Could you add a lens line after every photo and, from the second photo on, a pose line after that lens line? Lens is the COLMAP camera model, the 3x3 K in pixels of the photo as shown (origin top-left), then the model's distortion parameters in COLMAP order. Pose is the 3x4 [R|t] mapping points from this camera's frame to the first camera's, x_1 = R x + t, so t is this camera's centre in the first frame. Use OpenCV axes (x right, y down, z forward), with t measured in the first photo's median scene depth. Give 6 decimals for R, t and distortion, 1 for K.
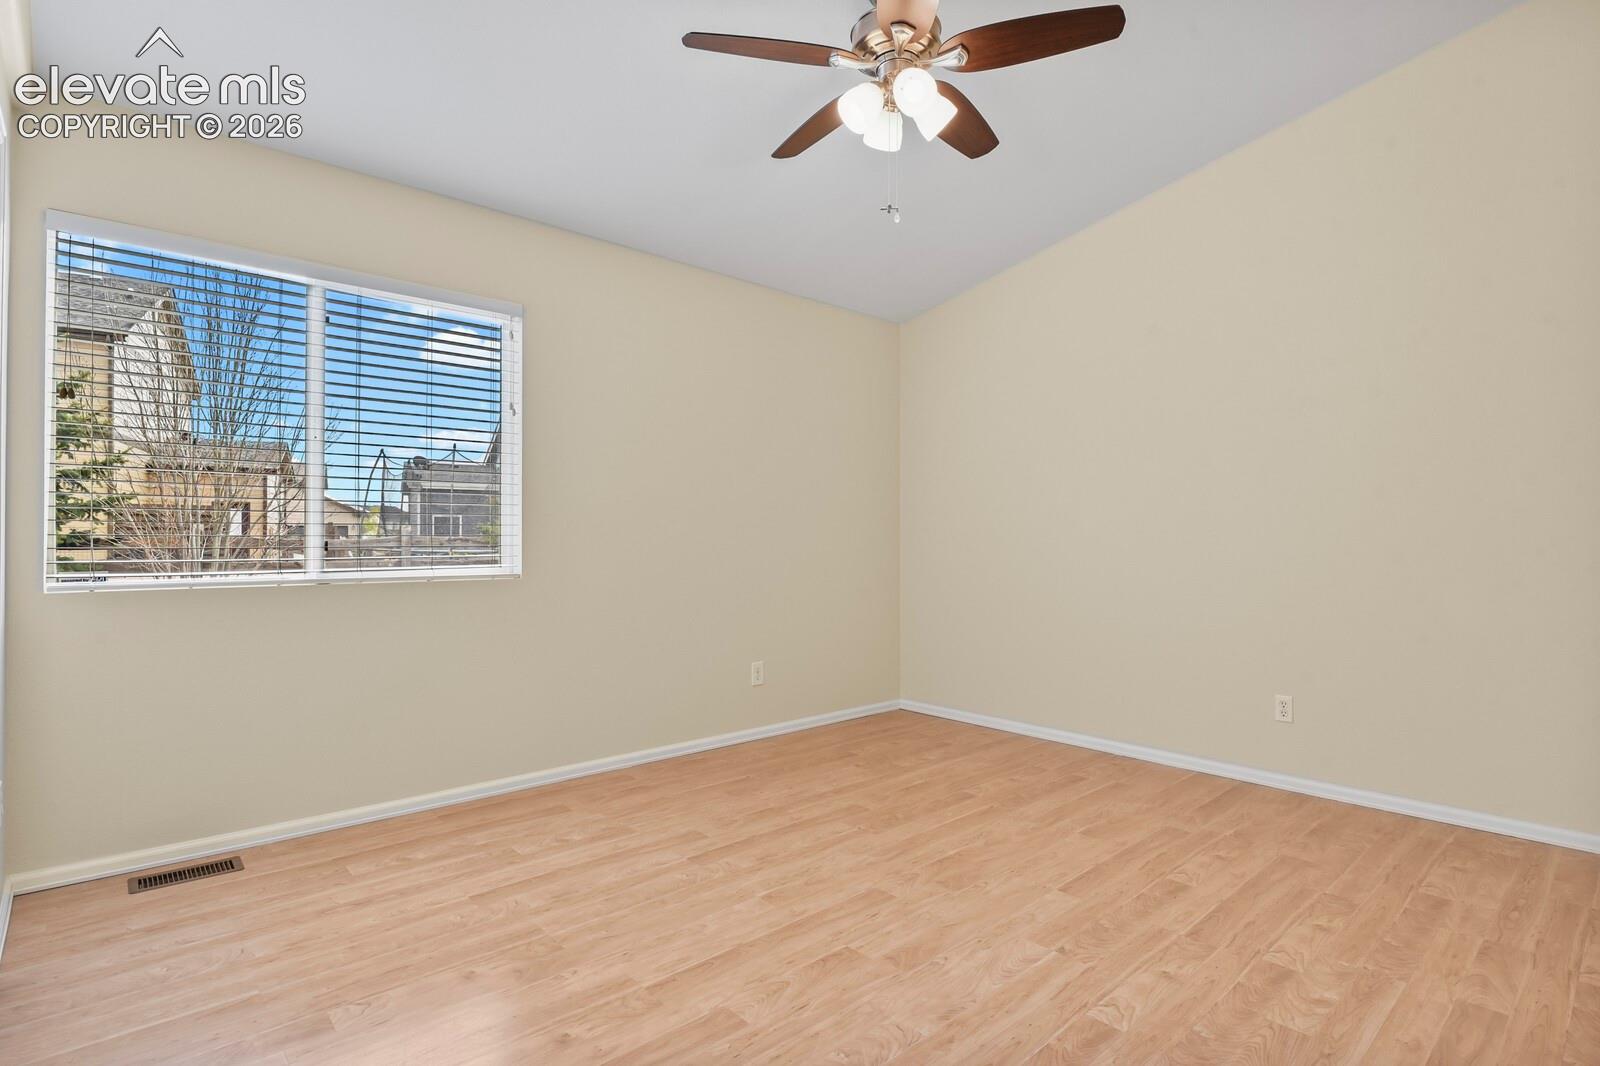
lens RADIAL K [[774.2, 0, 798.1], [0, 774.2, 531.0], [0, 0, 1]] dist [-0.009285, -0.004218]
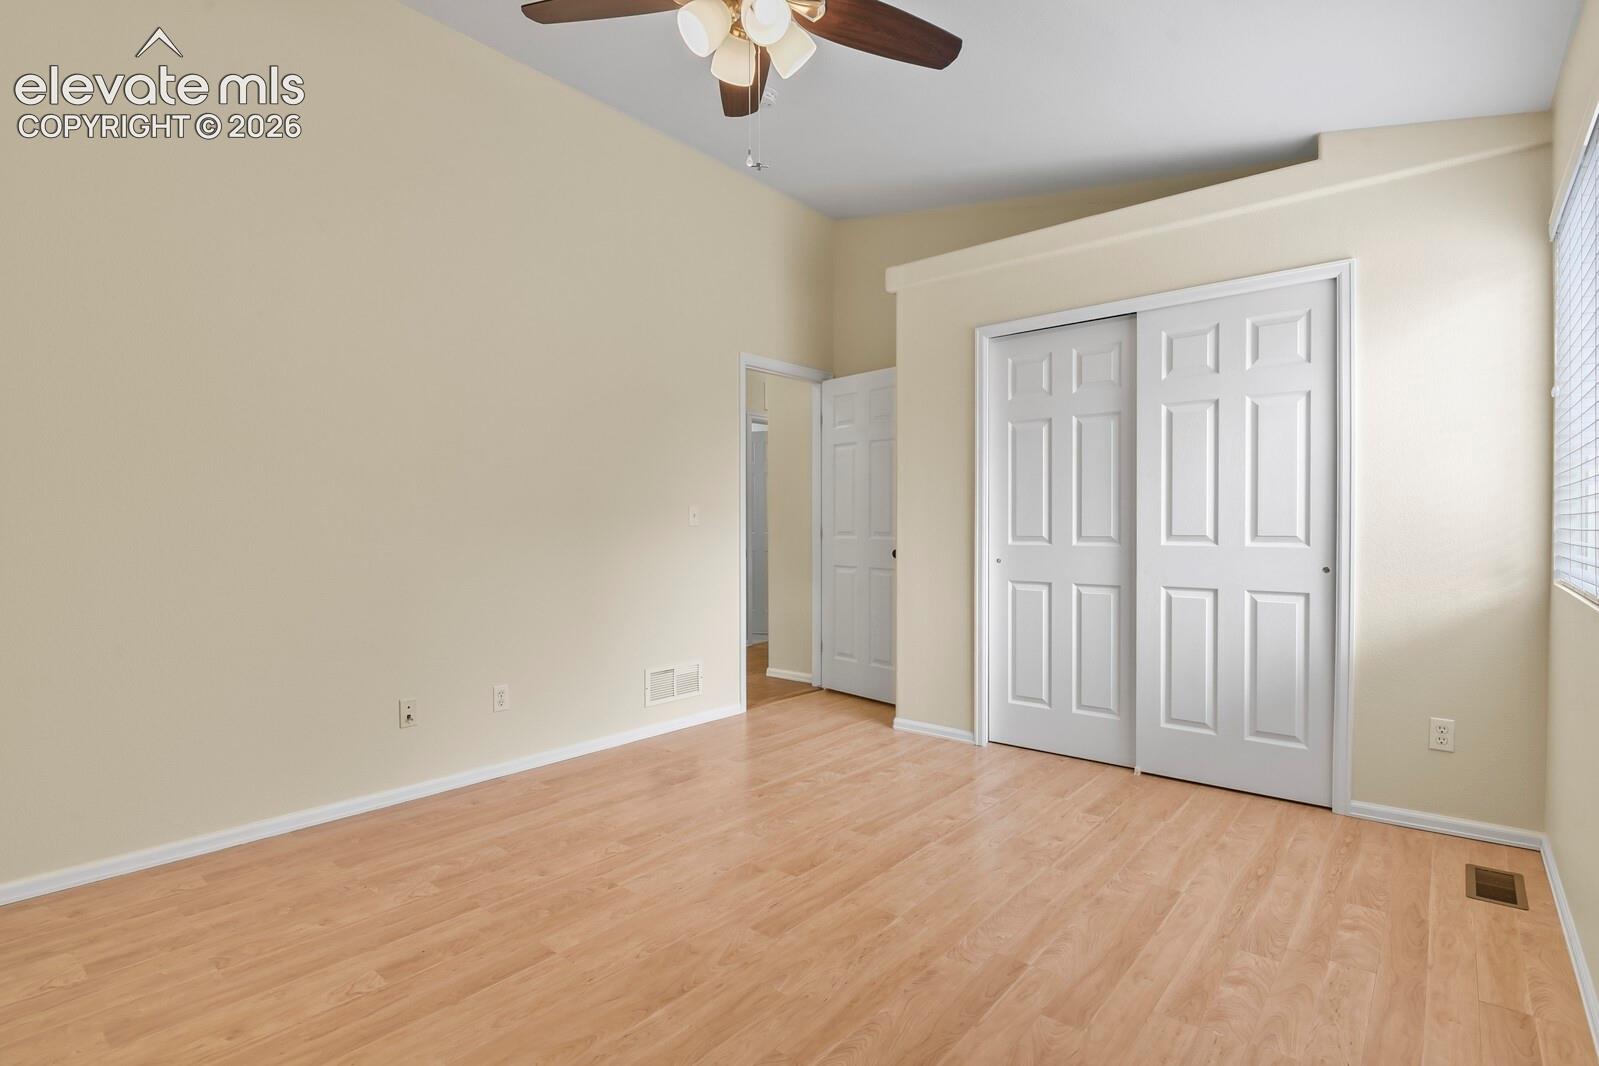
lens RADIAL K [[773.7, 0, 800.9], [0, 773.7, 532.7], [0, 0, 1]] dist [-0.009285, -0.004218]
pose [[-0.989791, -0.000274, -0.142525, 0.205965], [-0.000705, 0.999995, 0.002975, 0.010005], [0.142523, 0.003045, -0.989787, 1.982692]]
